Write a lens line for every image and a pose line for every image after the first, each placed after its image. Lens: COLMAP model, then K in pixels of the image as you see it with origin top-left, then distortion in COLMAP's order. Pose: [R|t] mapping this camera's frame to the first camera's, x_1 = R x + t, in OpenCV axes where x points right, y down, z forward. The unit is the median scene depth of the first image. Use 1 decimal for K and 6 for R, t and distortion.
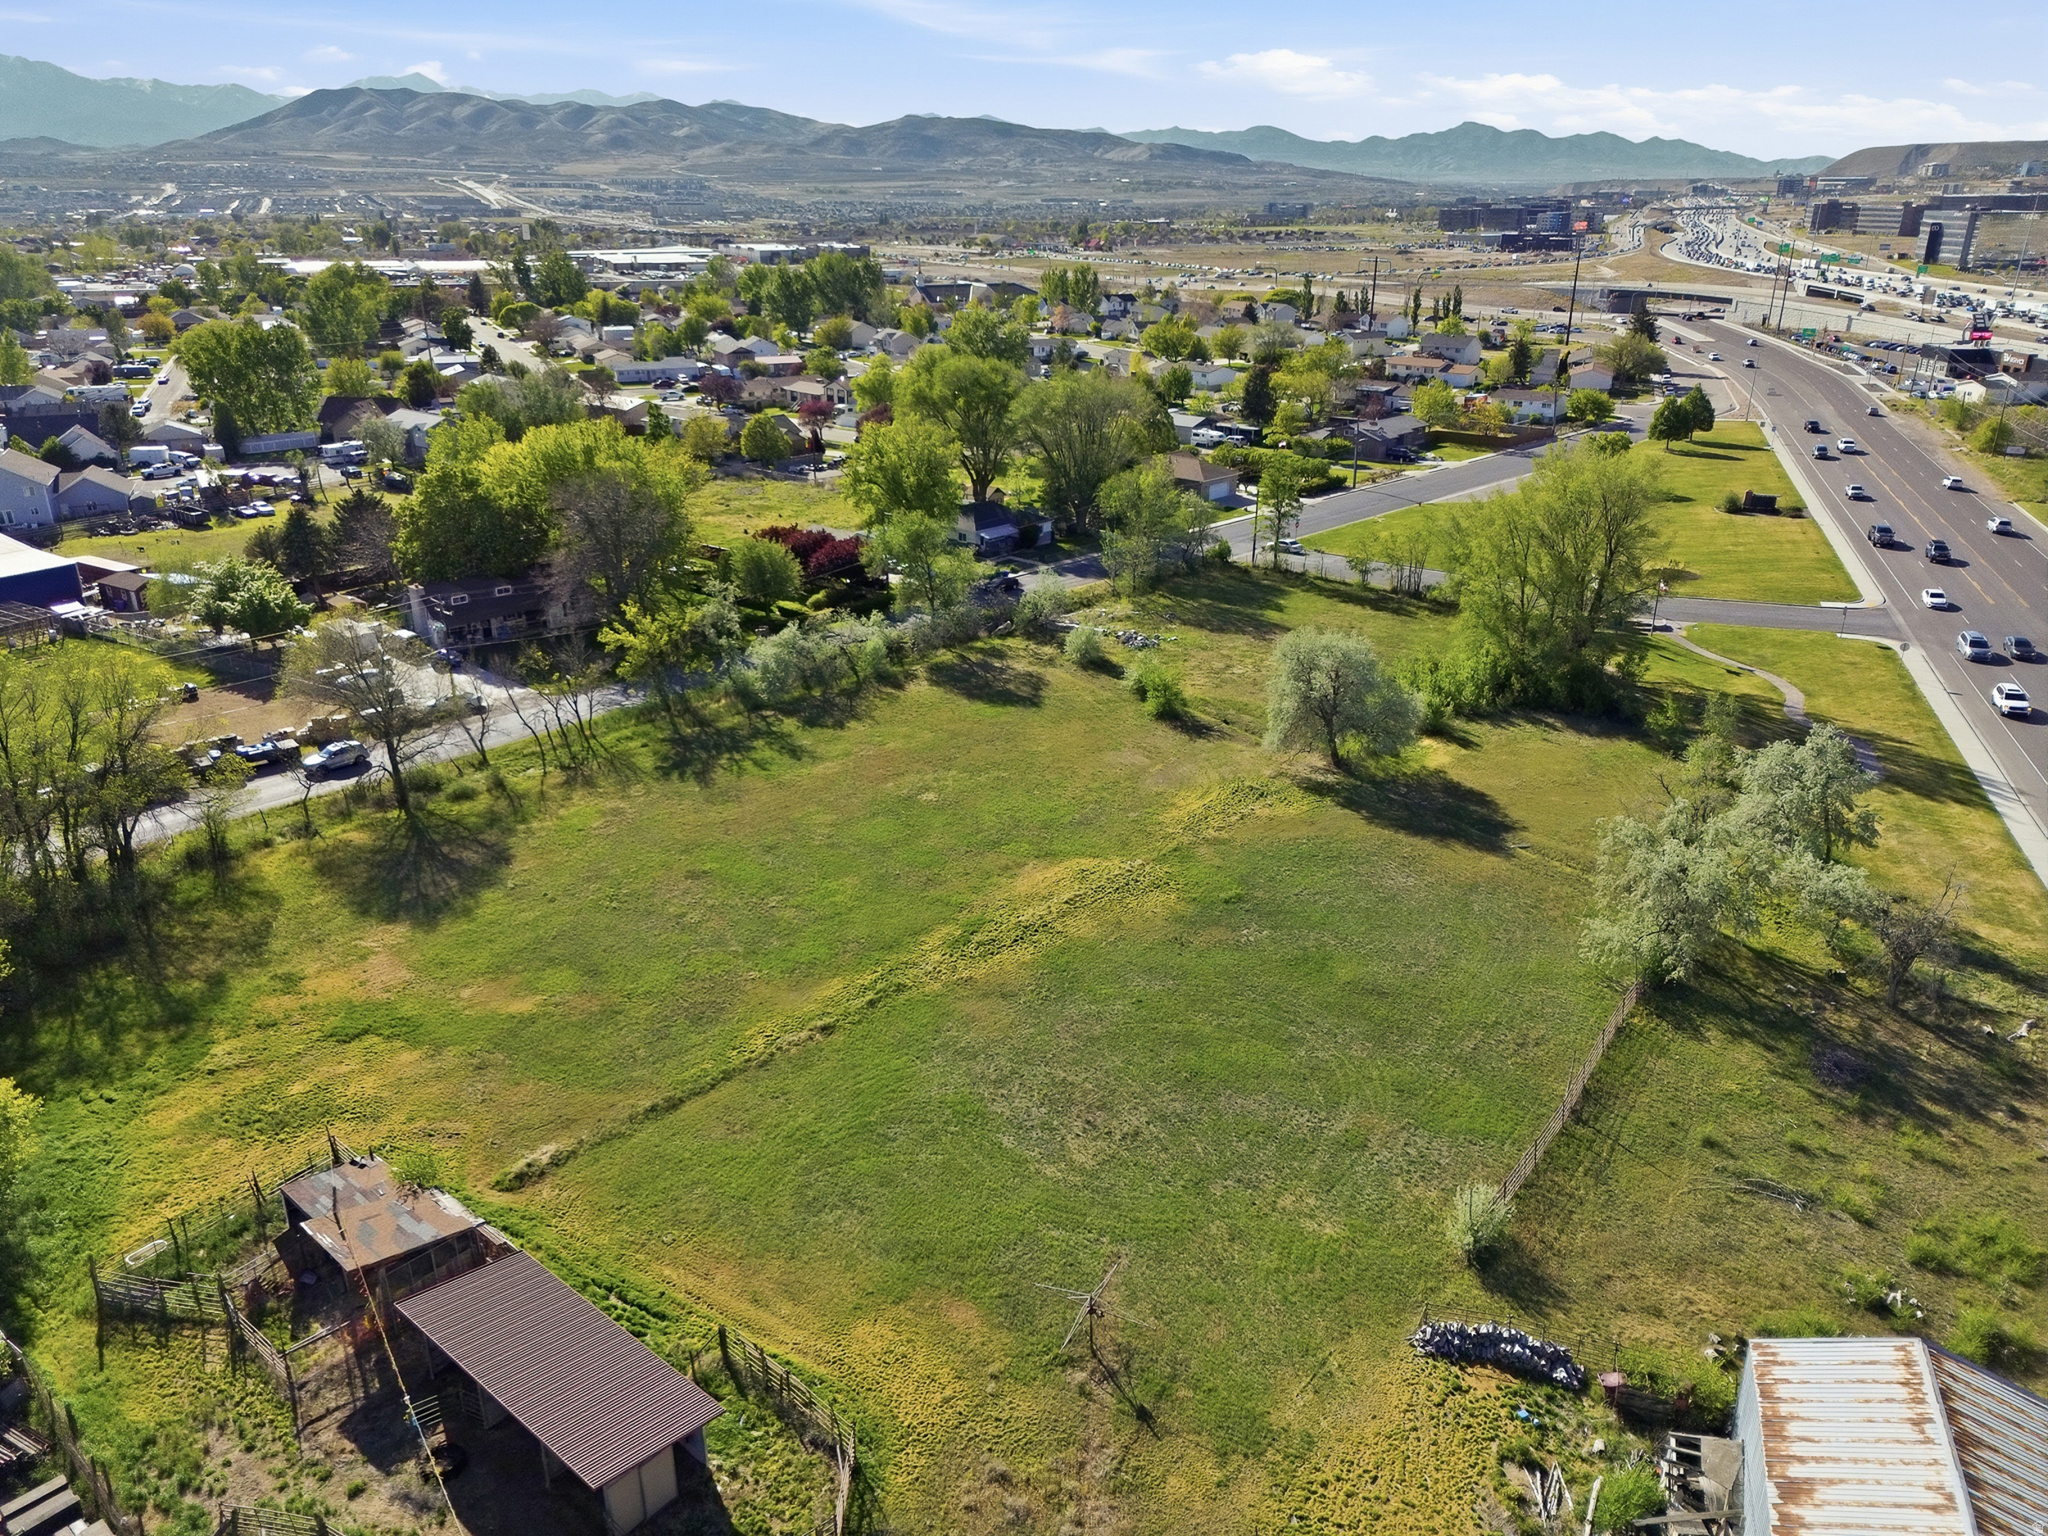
lens RADIAL K [[1434.8, 0, 1020.9], [0, 1434.8, 777.9], [0, 0, 1]] dist [0.070382, -0.061970]
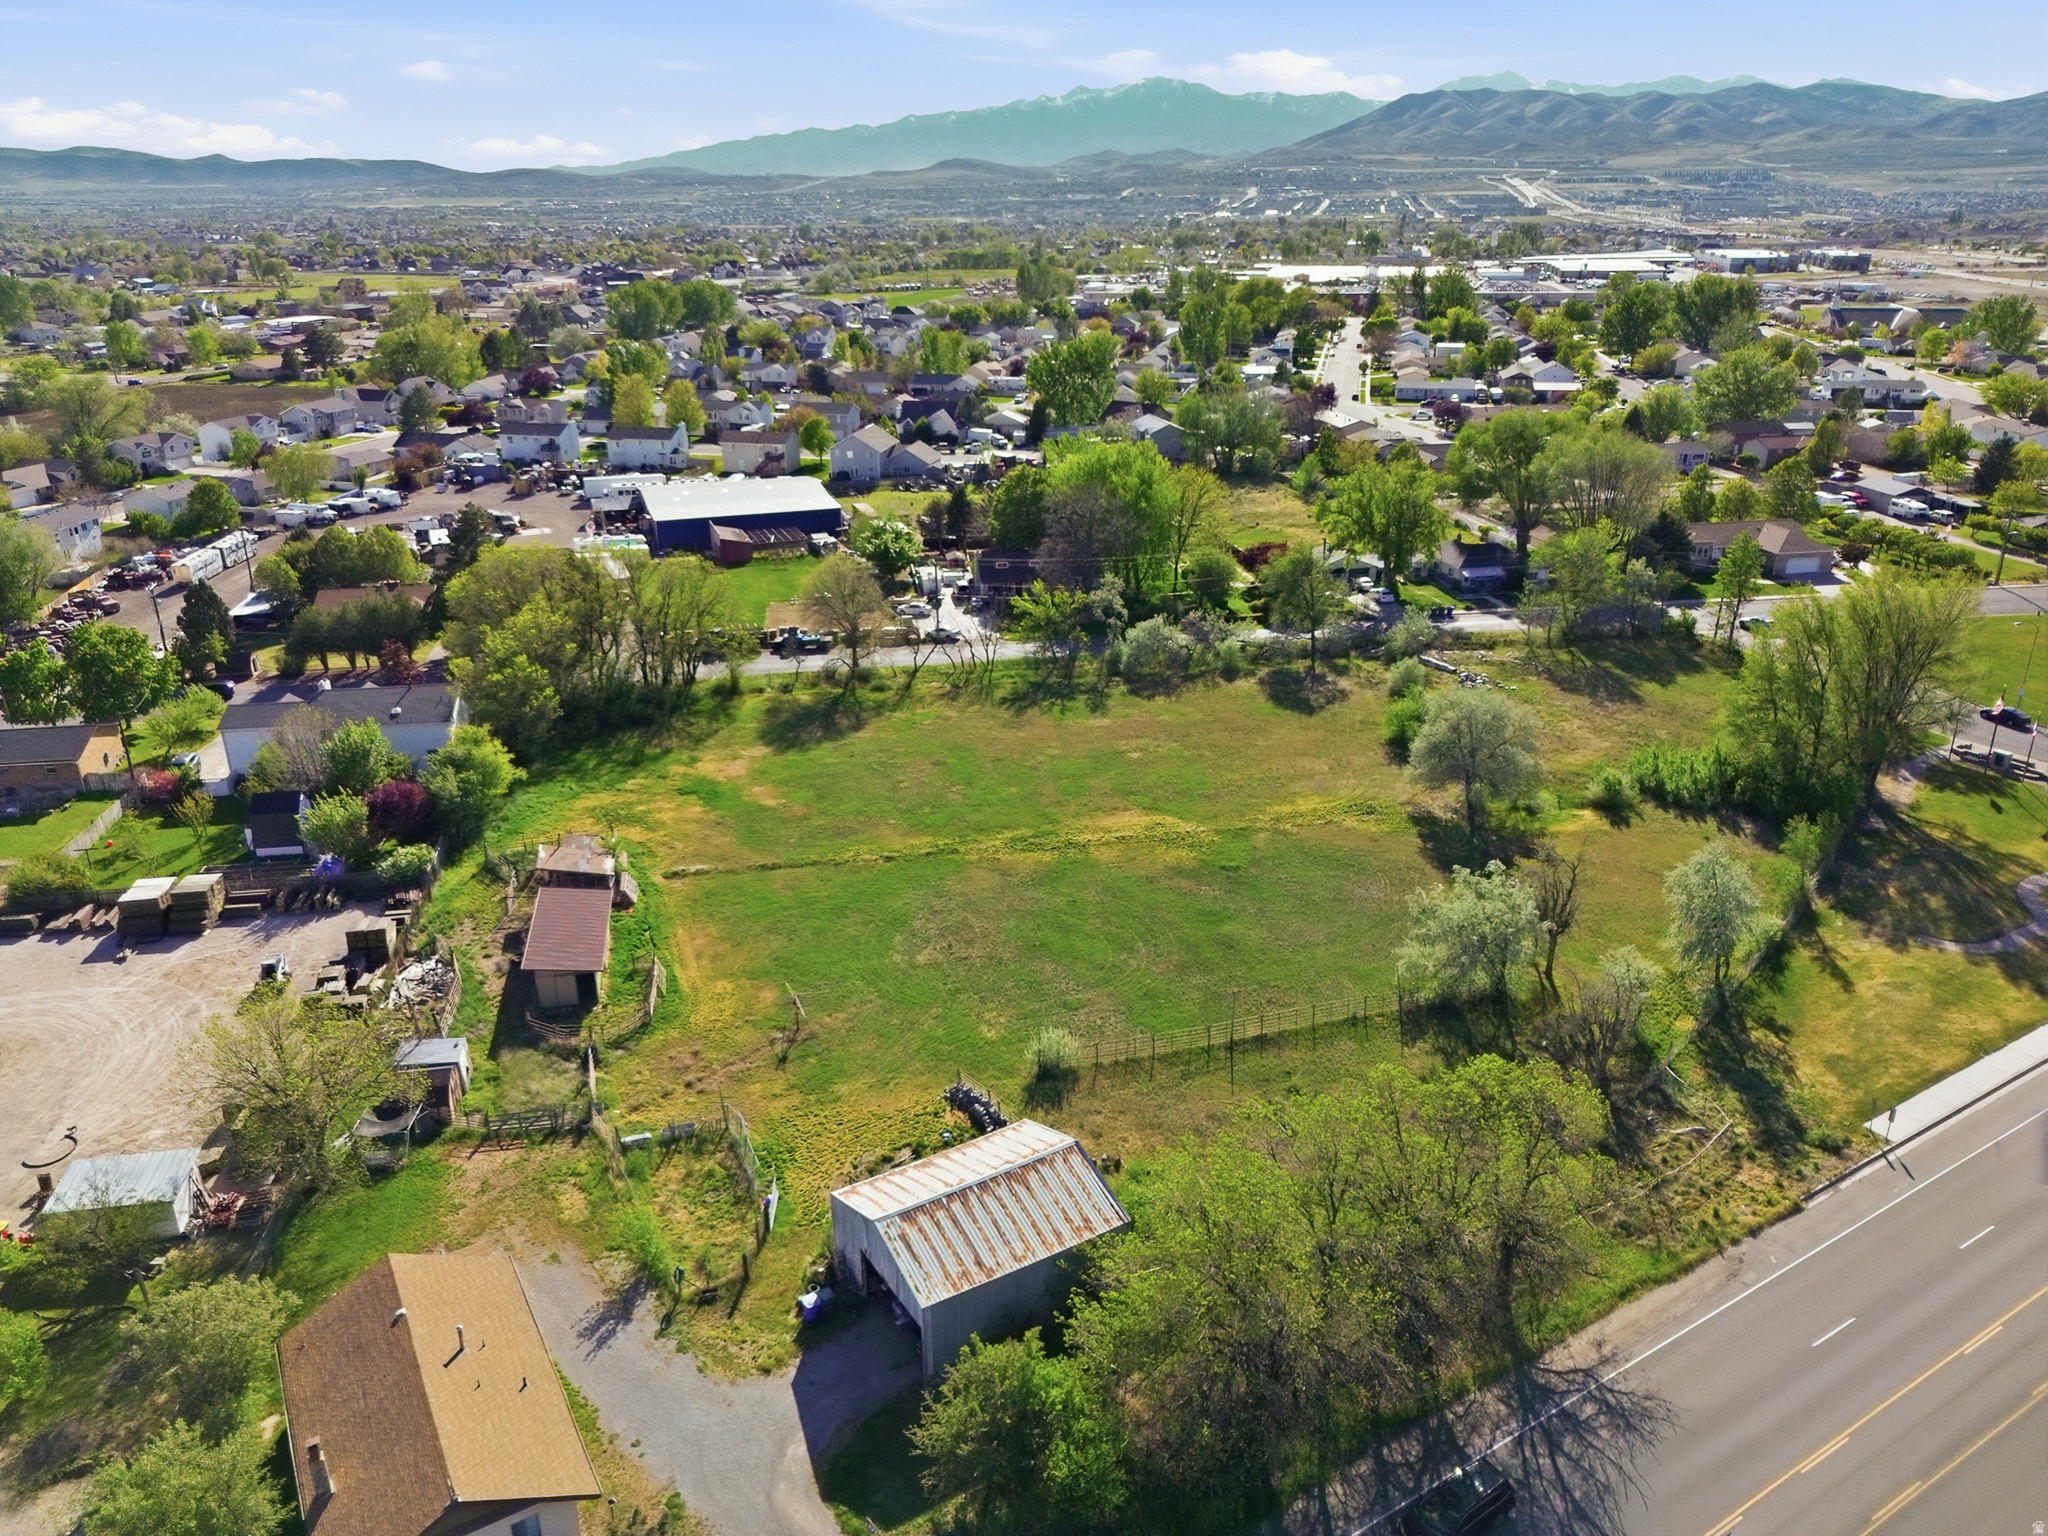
lens RADIAL K [[1442.6, 0, 1021.8], [0, 1442.6, 764.6], [0, 0, 1]] dist [0.063095, -0.050892]
pose [[0.795063, 0.217517, -0.566181, 0.326218], [-0.220441, 0.973275, 0.064360, -0.021672], [0.565049, 0.073639, 0.821765, -0.078873]]
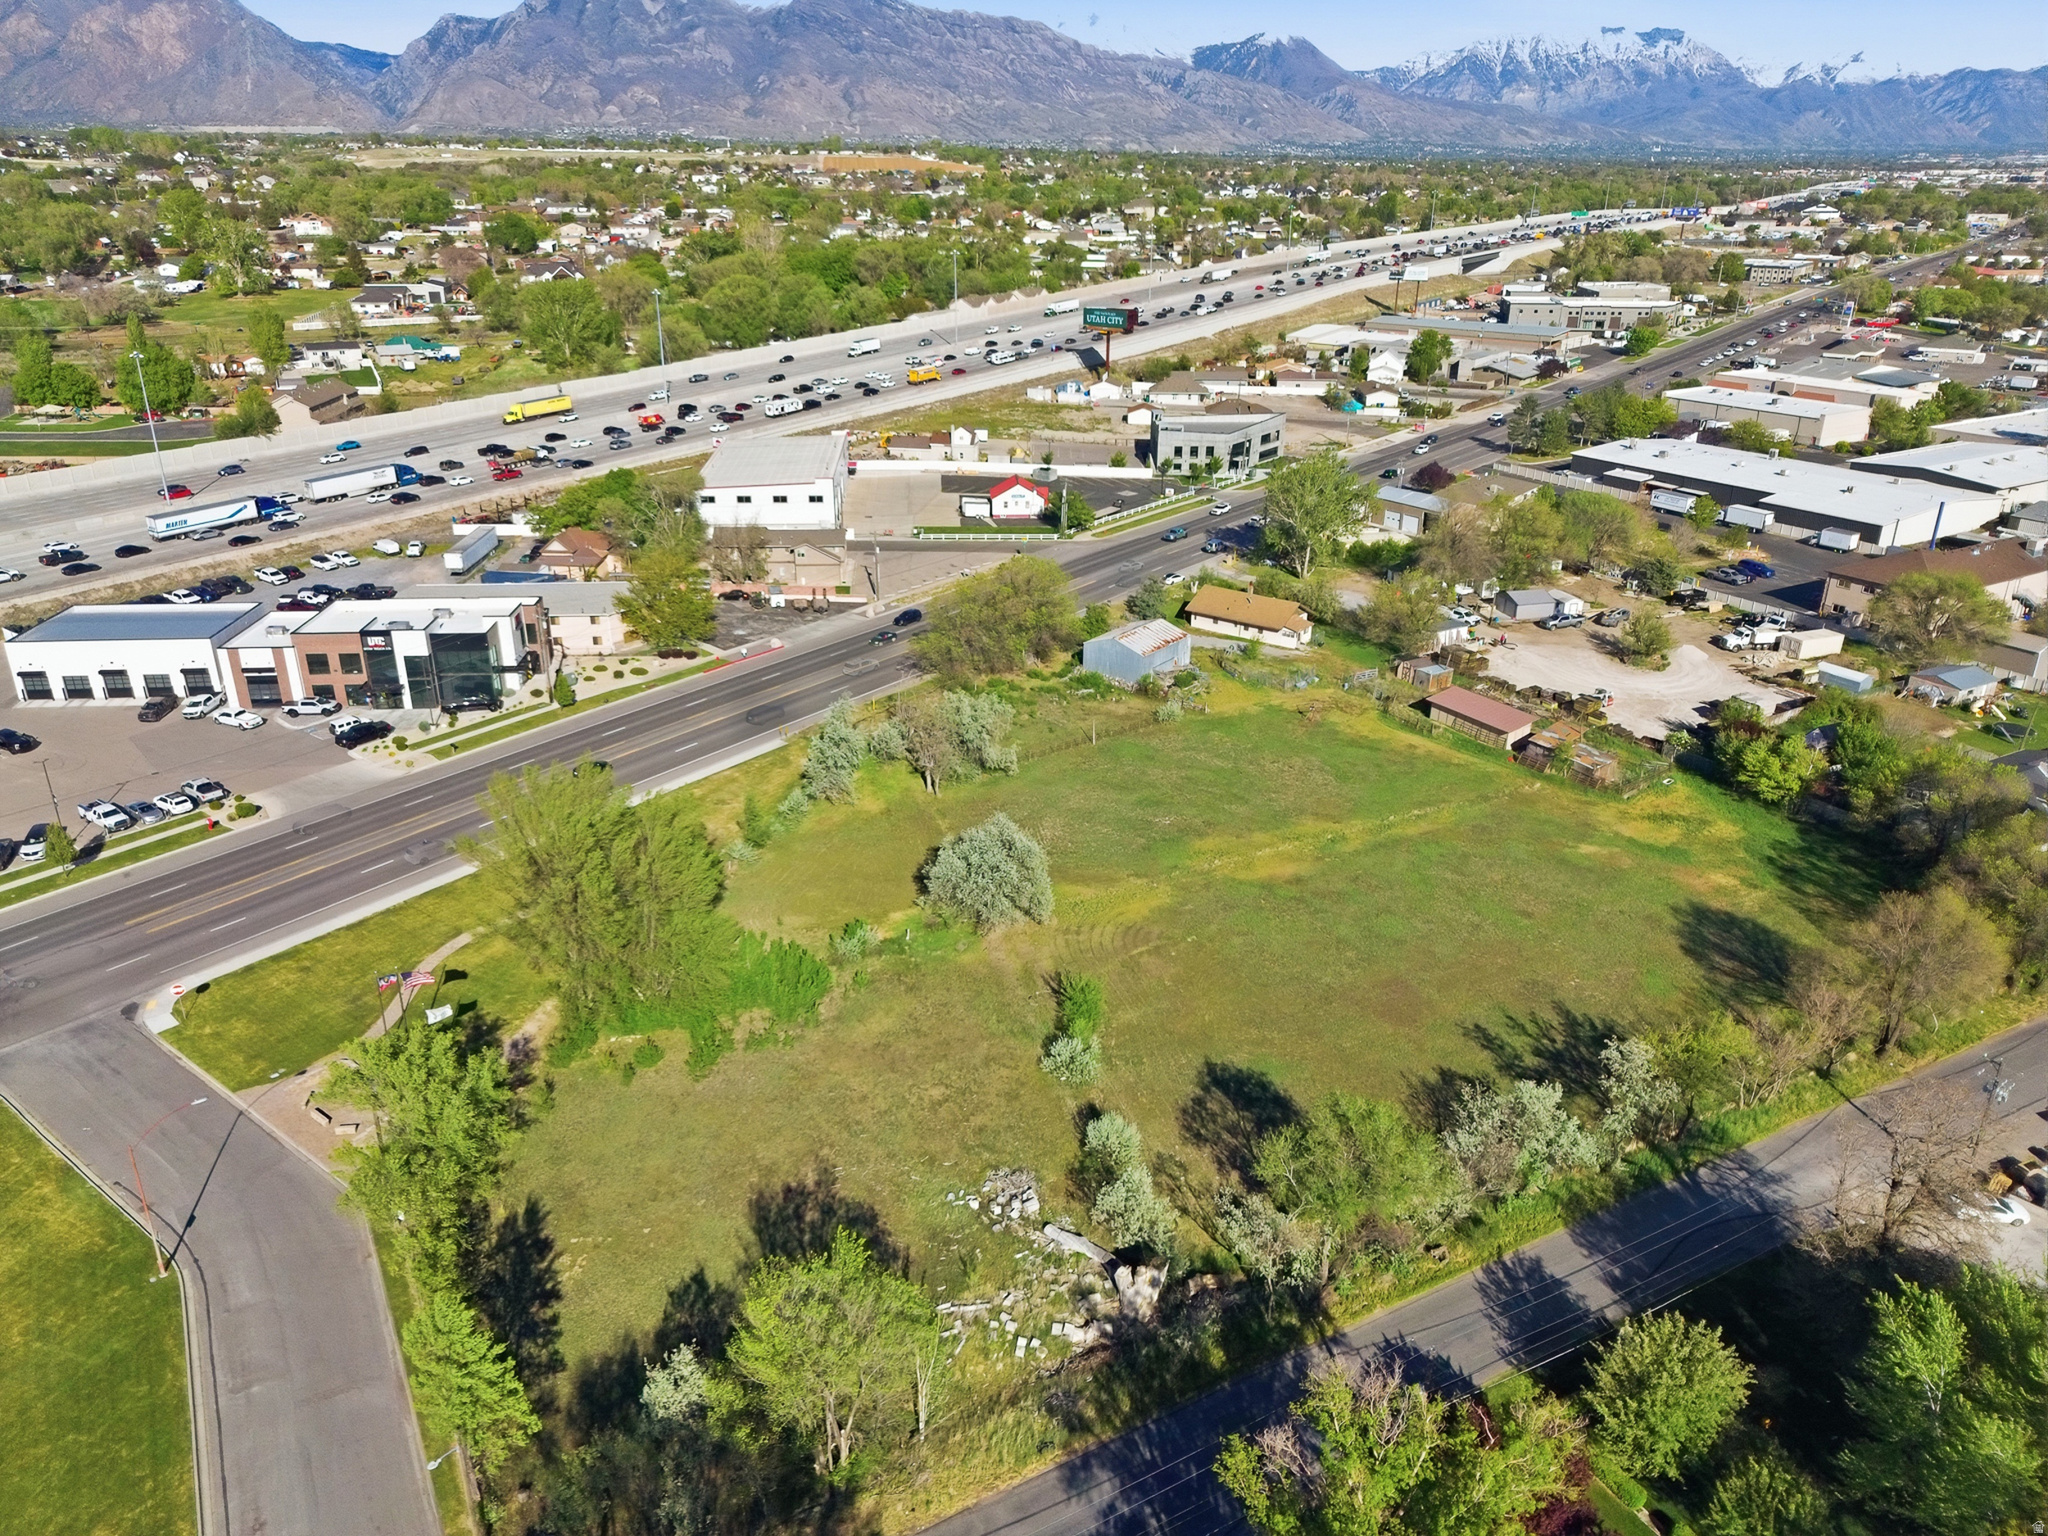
lens RADIAL K [[1434.8, 0, 1020.9], [0, 1434.8, 777.9], [0, 0, 1]] dist [0.070382, -0.061970]
pose [[-0.955633, -0.117426, 0.270141, -0.058858], [0.109836, 0.708905, 0.696699, -0.505840], [-0.273315, 0.695460, -0.664556, 0.948582]]
